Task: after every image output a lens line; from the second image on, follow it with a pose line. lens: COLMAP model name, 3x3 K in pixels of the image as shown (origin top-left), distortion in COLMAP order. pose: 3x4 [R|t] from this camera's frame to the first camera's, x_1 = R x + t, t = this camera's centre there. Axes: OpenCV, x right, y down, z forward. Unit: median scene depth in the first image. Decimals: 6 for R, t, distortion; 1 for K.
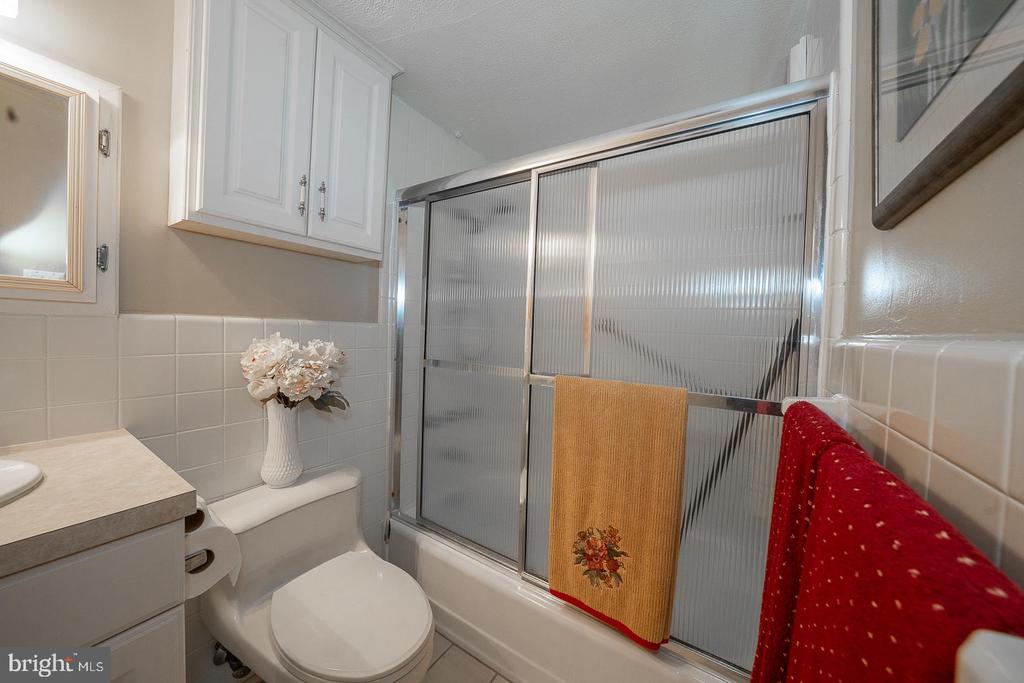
lens RADIAL K [[353.8, 0, 512.0], [0, 353.8, 341.5], [0, 0, 1]] dist [-0.030298, 0.006937]
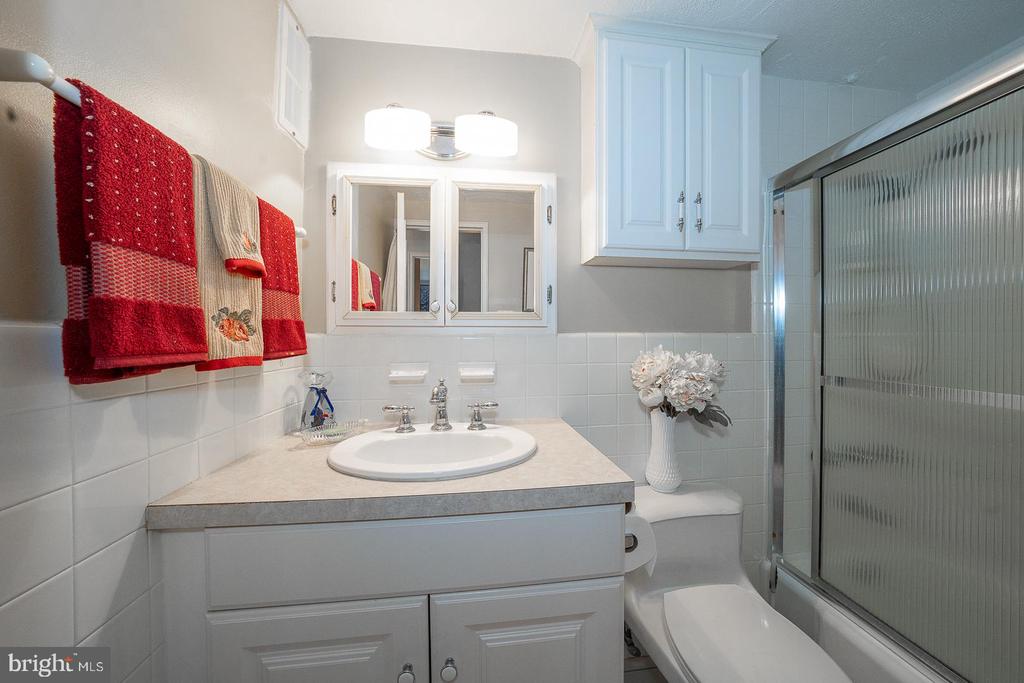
lens RADIAL K [[353.8, 0, 512.0], [0, 353.8, 341.5], [0, 0, 1]] dist [-0.030298, 0.006937]
pose [[0.642501, -0.029532, -0.765715, -0.128301], [0.000940, 0.999287, -0.037752, 0.003706], [0.766284, 0.023537, 0.642071, -0.038134]]
